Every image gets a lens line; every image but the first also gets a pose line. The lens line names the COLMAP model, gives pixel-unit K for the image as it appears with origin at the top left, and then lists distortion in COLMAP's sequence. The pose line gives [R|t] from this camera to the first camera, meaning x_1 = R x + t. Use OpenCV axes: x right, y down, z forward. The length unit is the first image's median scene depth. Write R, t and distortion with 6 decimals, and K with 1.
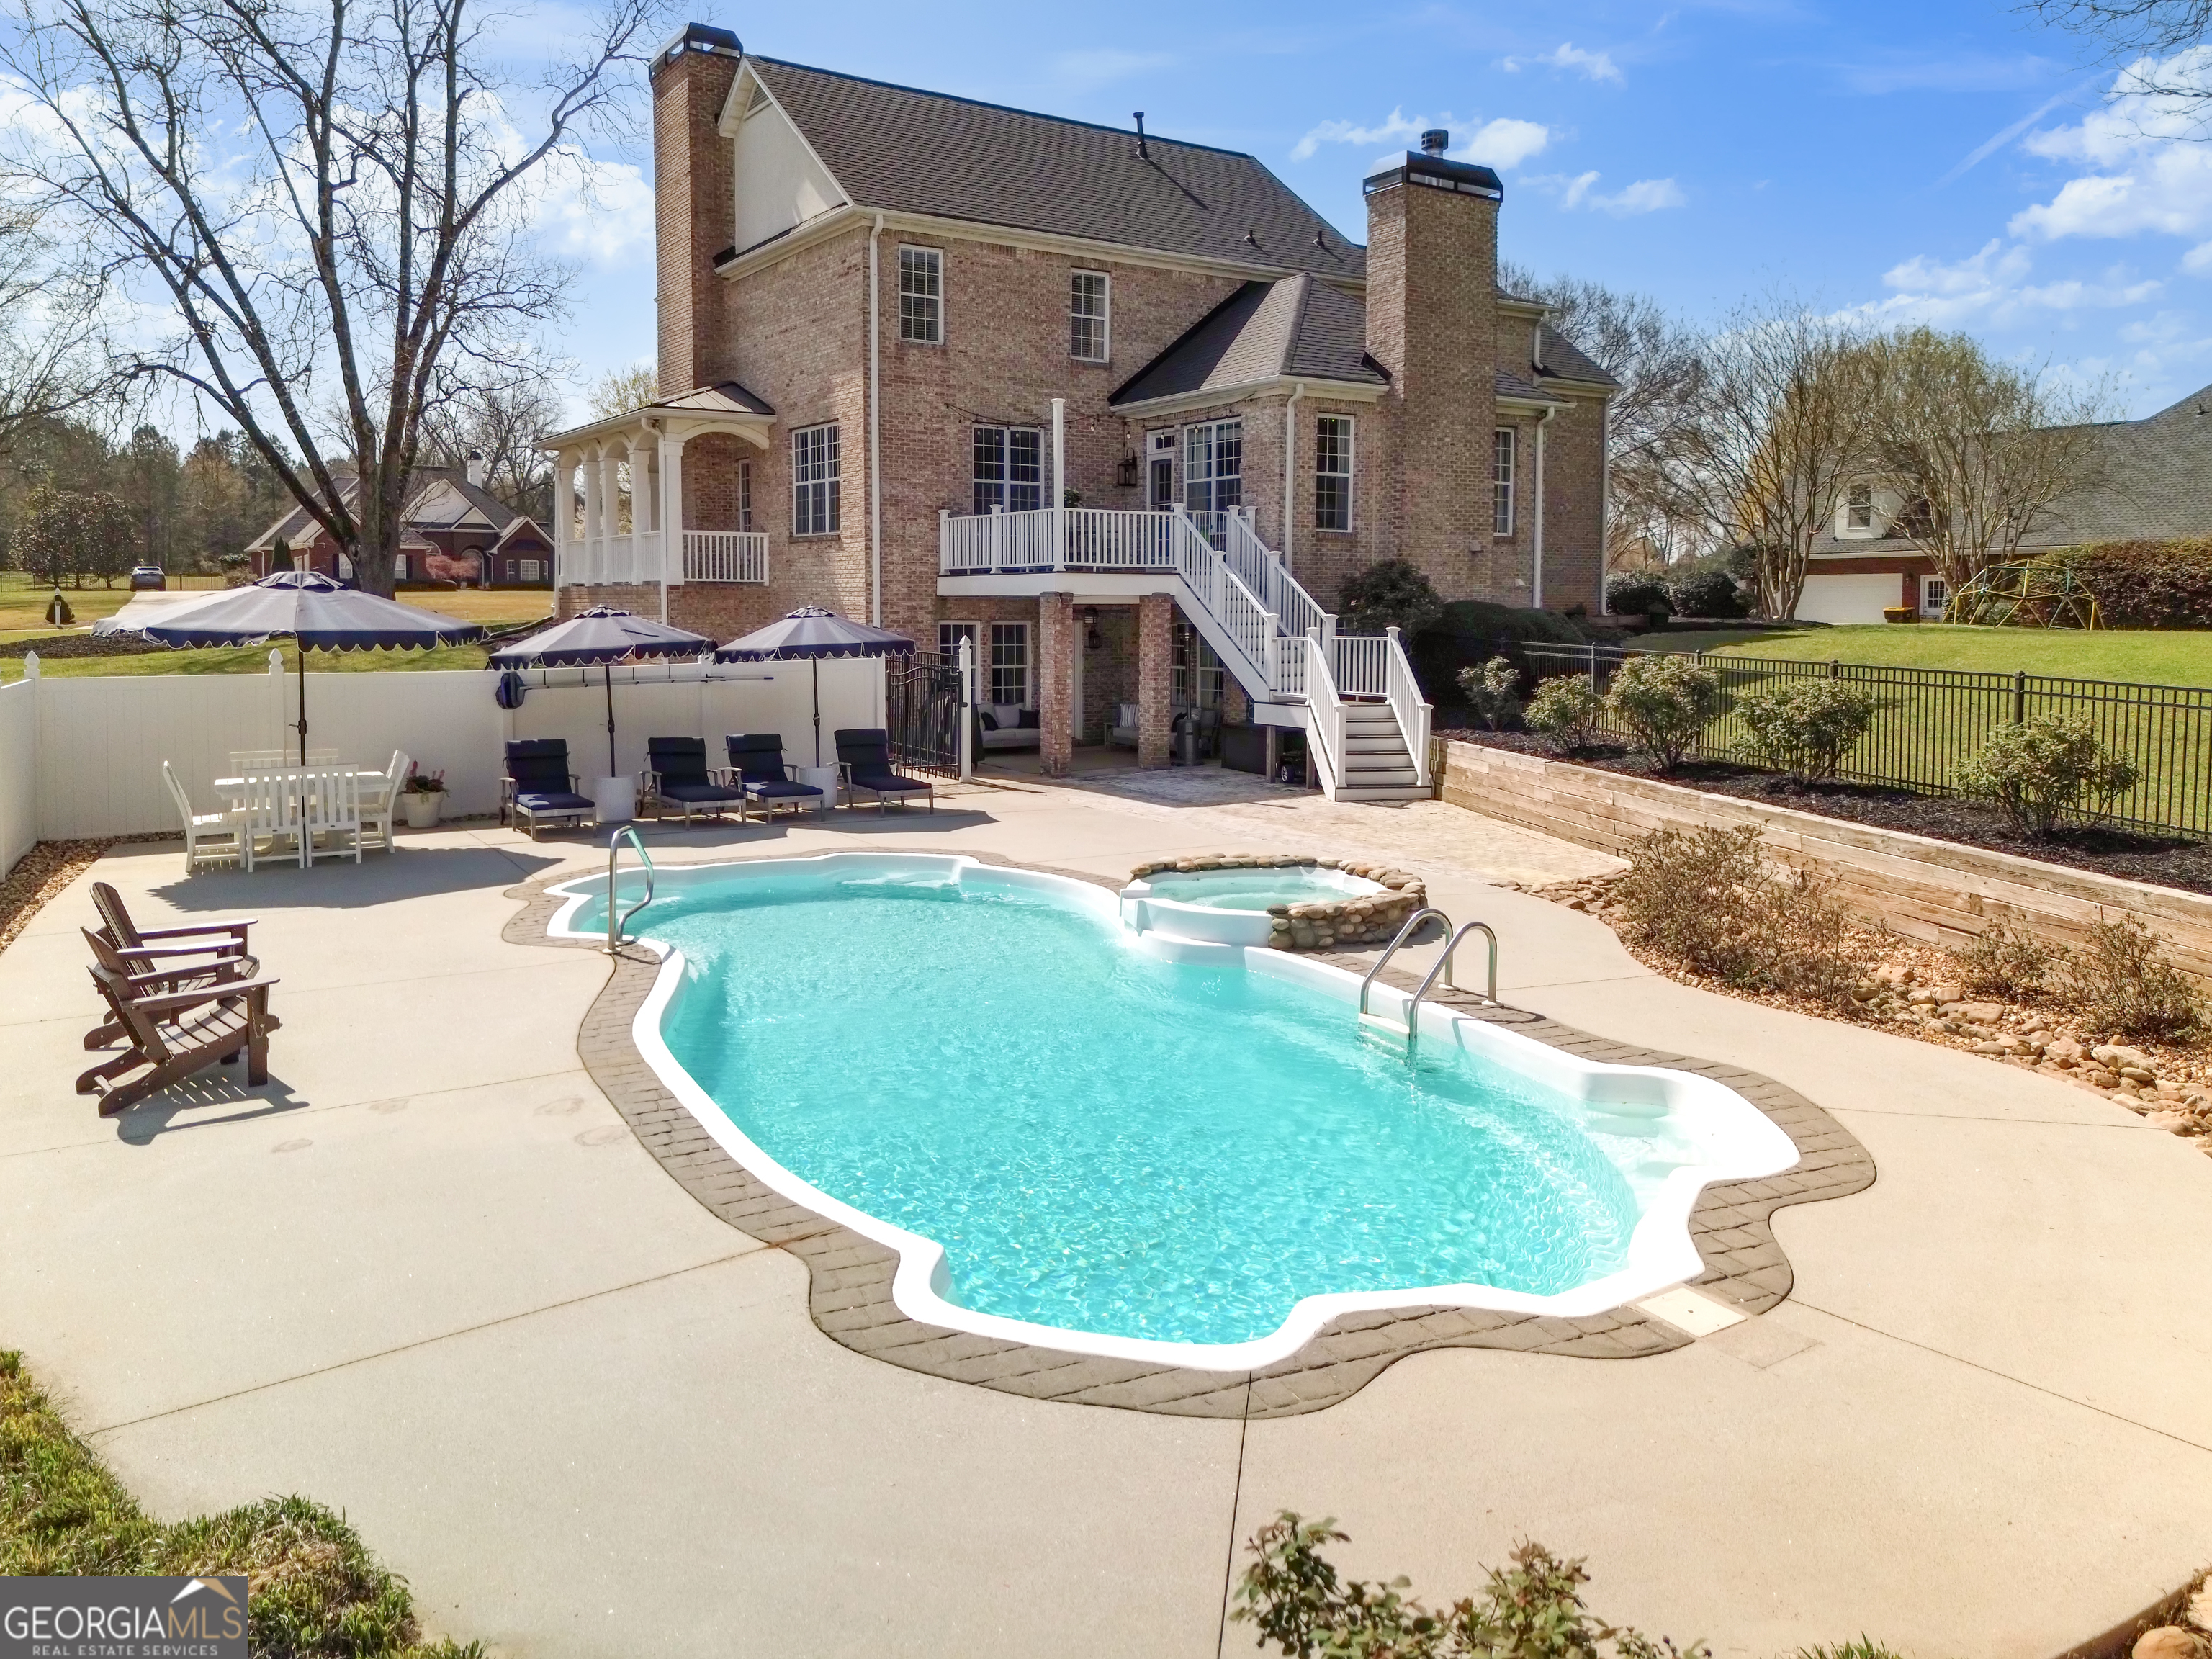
lens RADIAL K [[1575.9, 0, 1099.9], [0, 1575.9, 812.4], [0, 0, 1]] dist [0.046335, -0.005304]
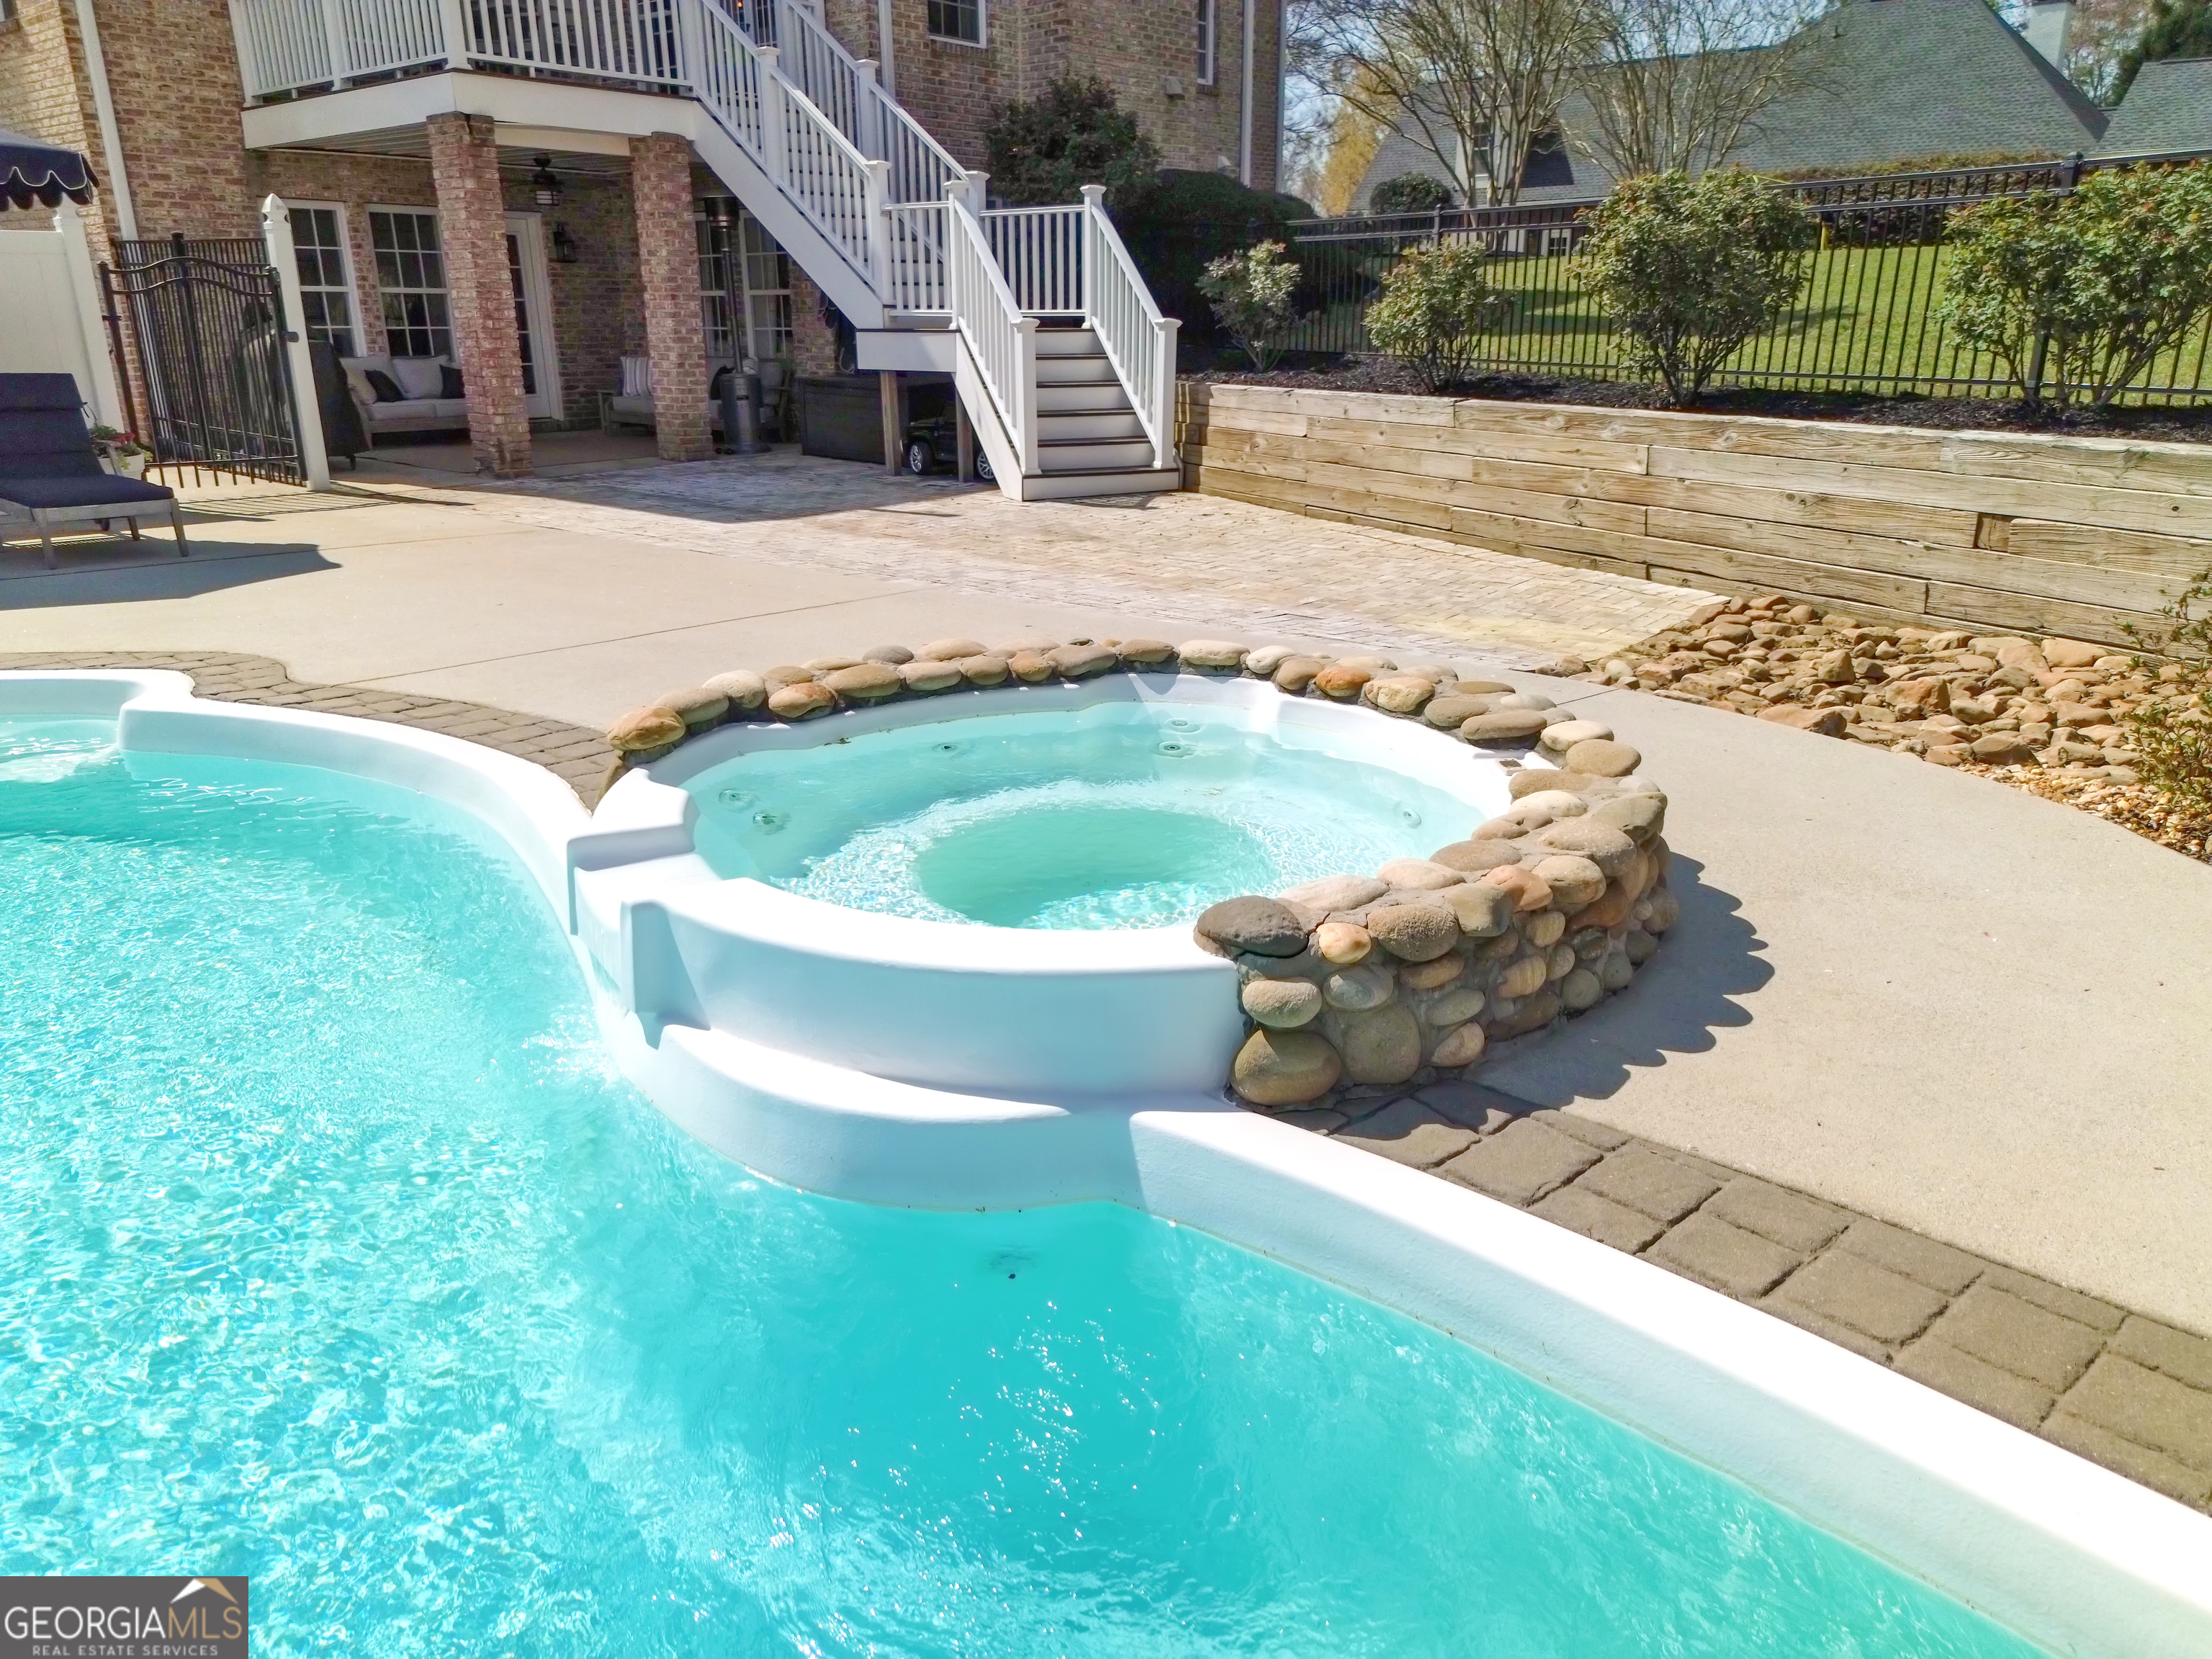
lens RADIAL K [[1575.9, 0, 1099.9], [0, 1575.9, 812.4], [0, 0, 1]] dist [0.046335, -0.005304]
pose [[0.960568, -0.091698, 0.262491, 0.016100], [0.044027, 0.982305, 0.182039, 0.000758], [-0.274539, -0.163304, 0.947608, 0.398960]]
